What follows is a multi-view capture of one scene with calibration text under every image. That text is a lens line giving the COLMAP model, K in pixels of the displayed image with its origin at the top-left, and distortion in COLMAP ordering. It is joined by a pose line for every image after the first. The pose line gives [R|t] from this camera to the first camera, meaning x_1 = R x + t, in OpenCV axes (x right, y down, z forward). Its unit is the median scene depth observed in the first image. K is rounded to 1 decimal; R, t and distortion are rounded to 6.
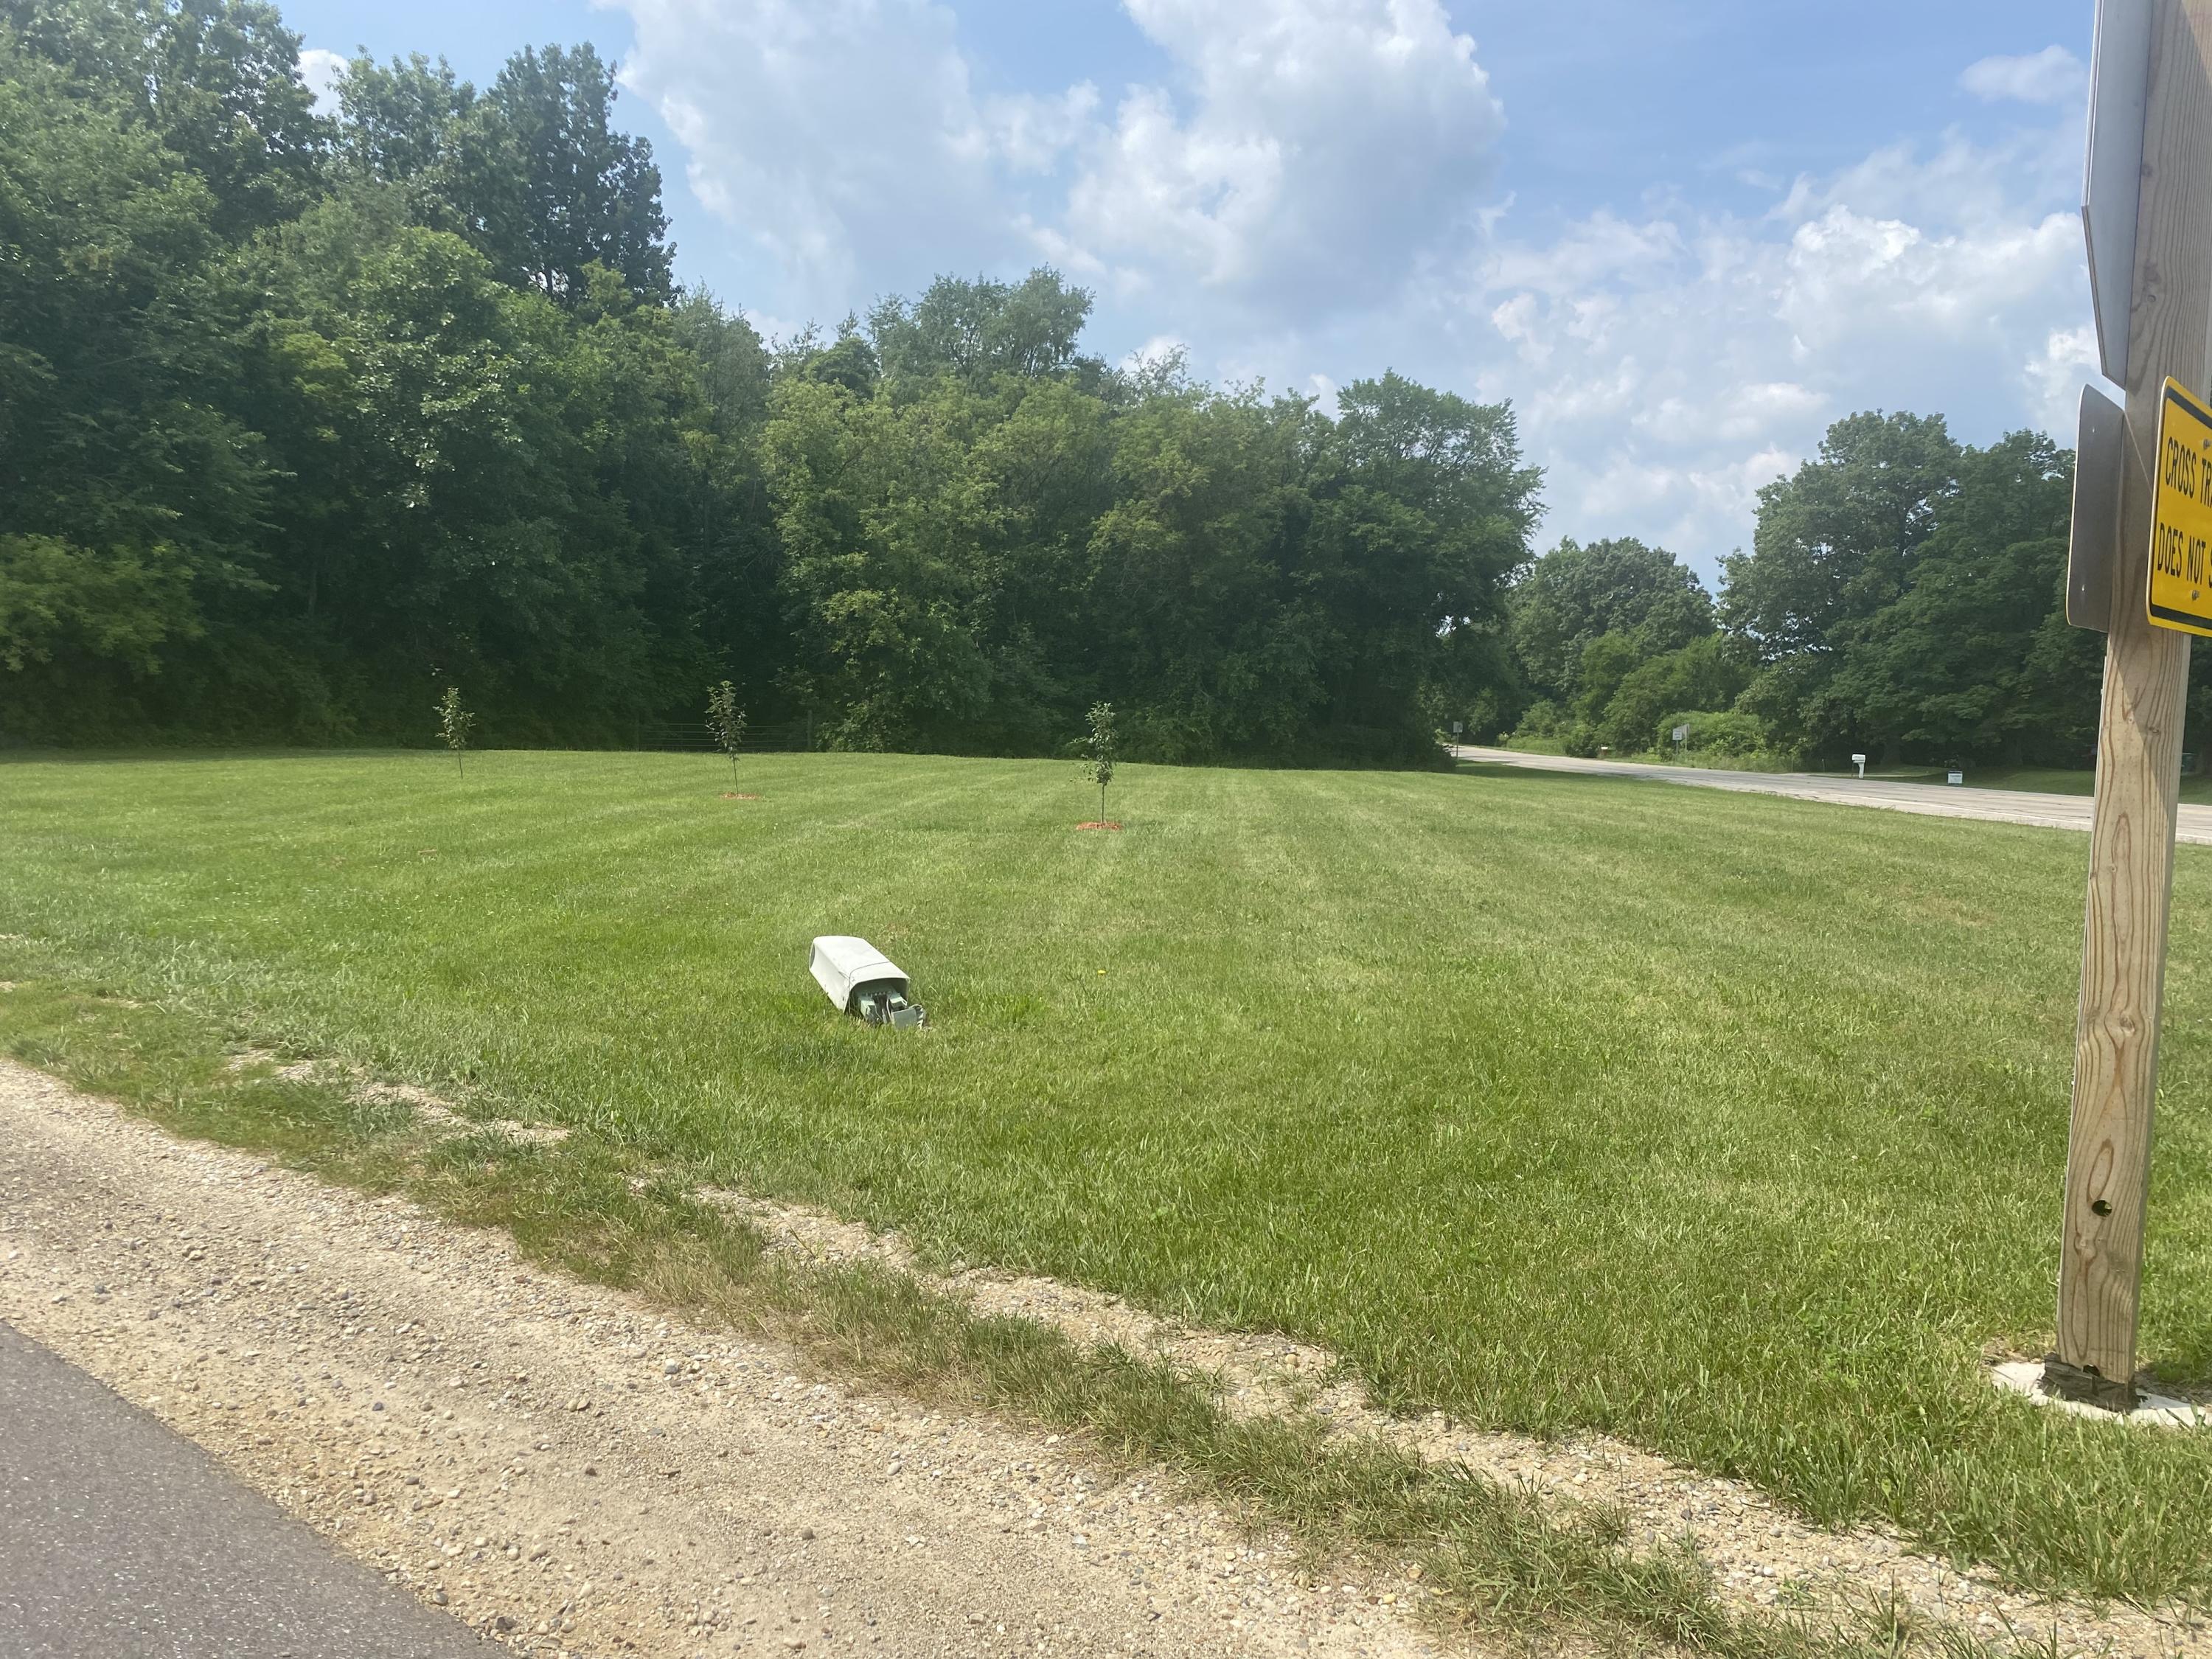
lens RADIAL K [[1718.7, 0, 1108.4], [0, 1718.7, 823.4], [0, 0, 1]] dist [0.030897, -0.017718]
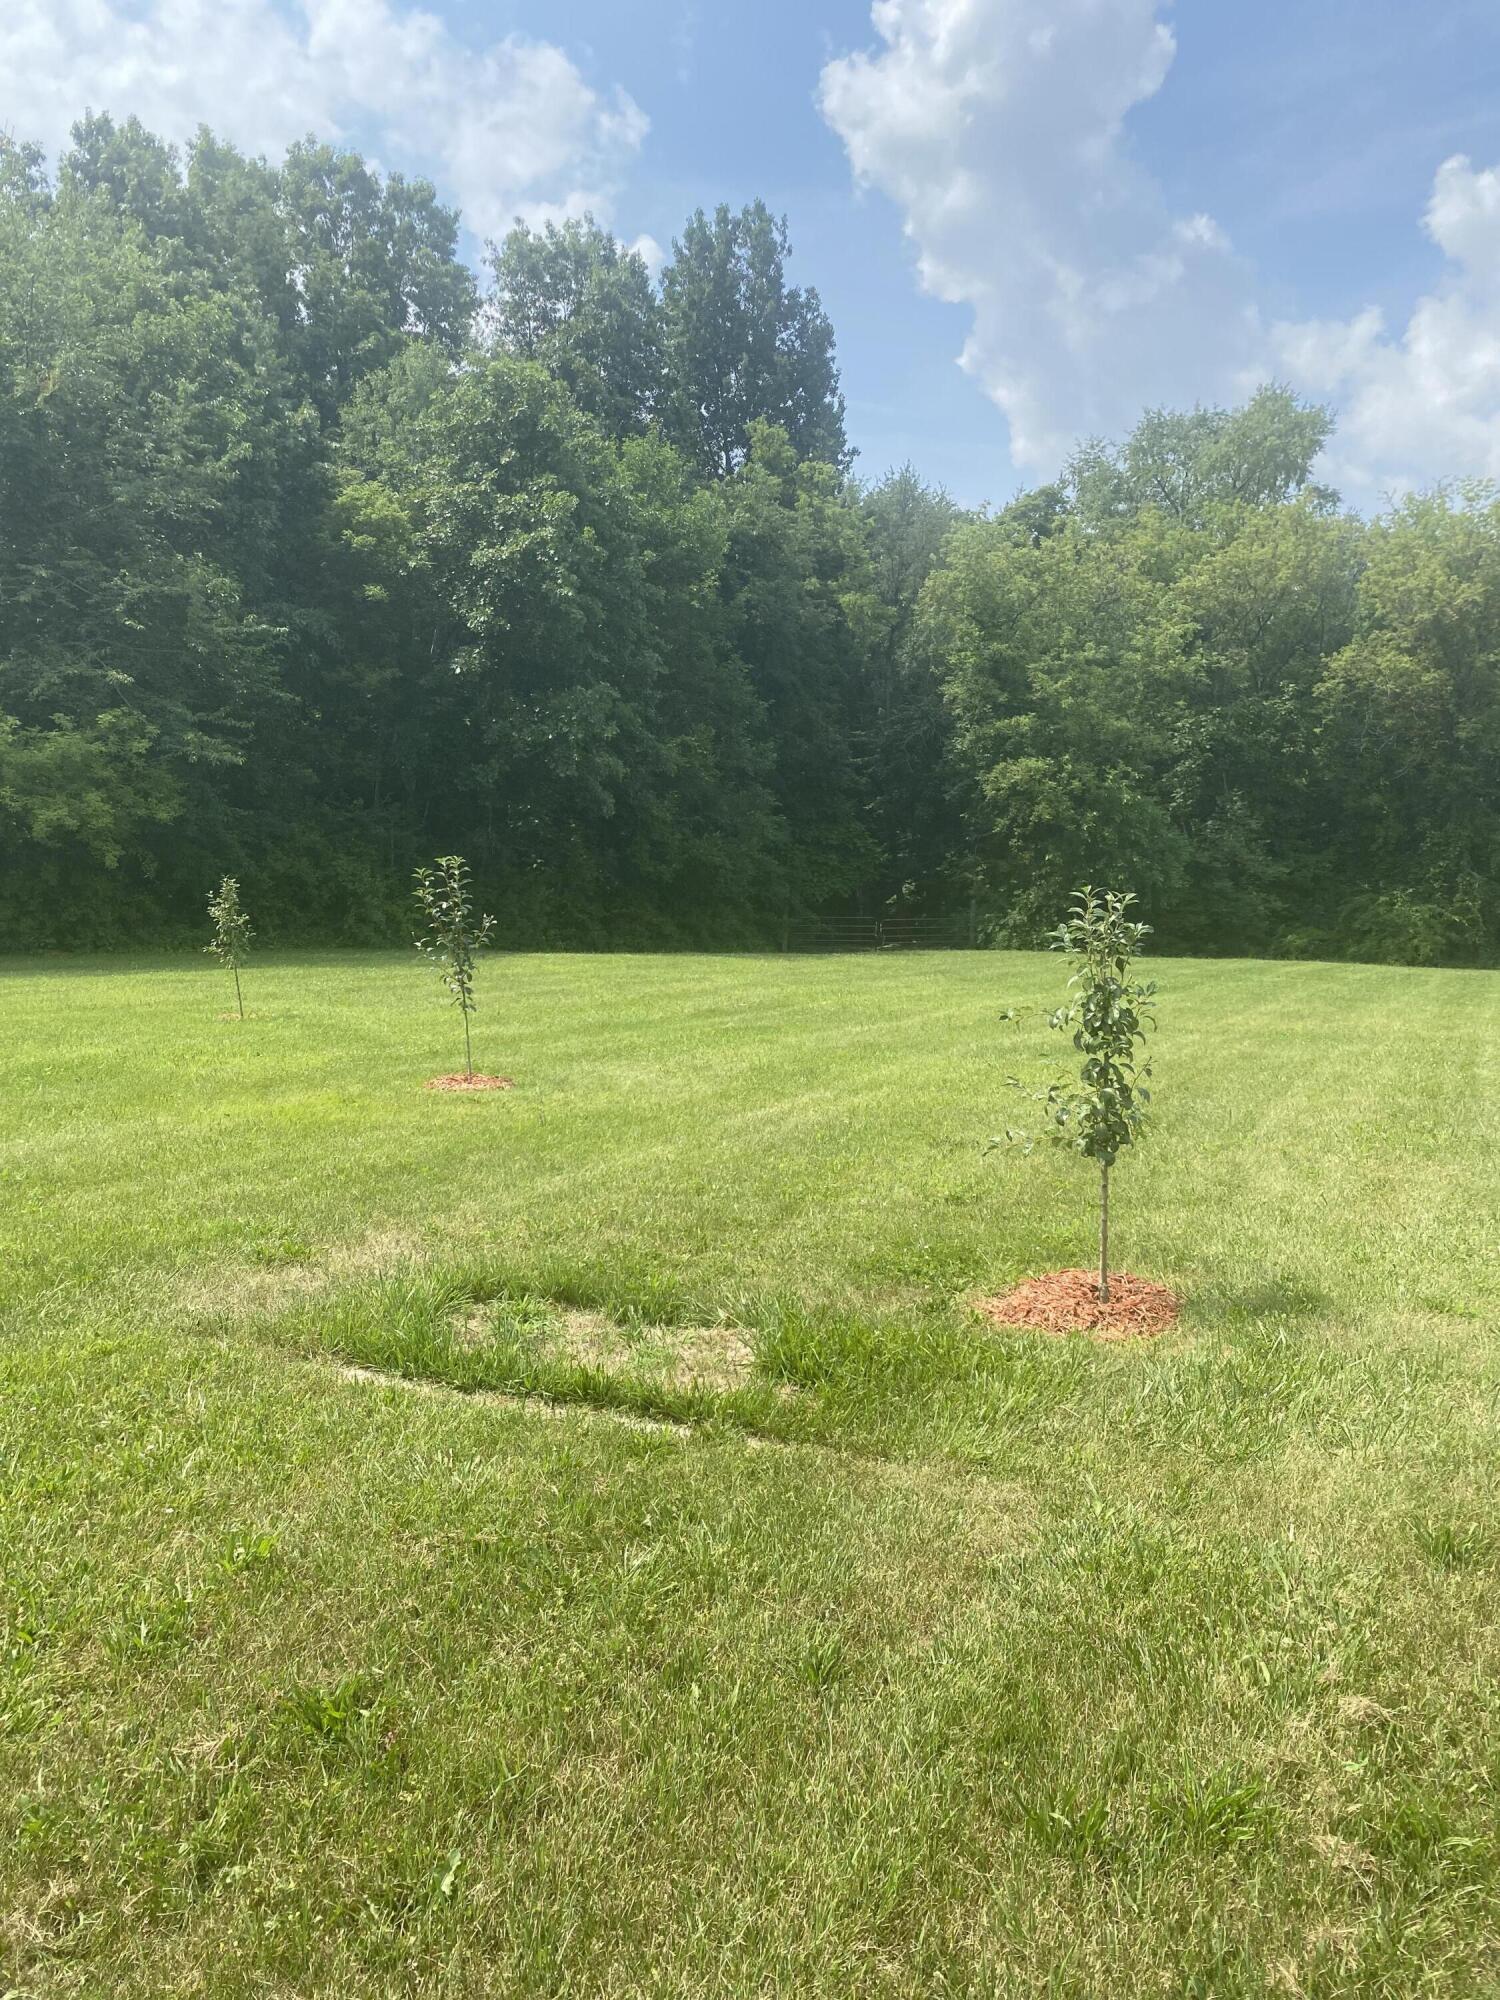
lens RADIAL K [[1554.0, 0, 755.6], [0, 1554.0, 993.7], [0, 0, 1]] dist [0.030897, -0.017718]
pose [[0.930401, 0.008253, -0.366450, 0.013288], [-0.010933, 0.999927, -0.005239, -0.013297], [0.366380, 0.008881, 0.930423, 0.227152]]
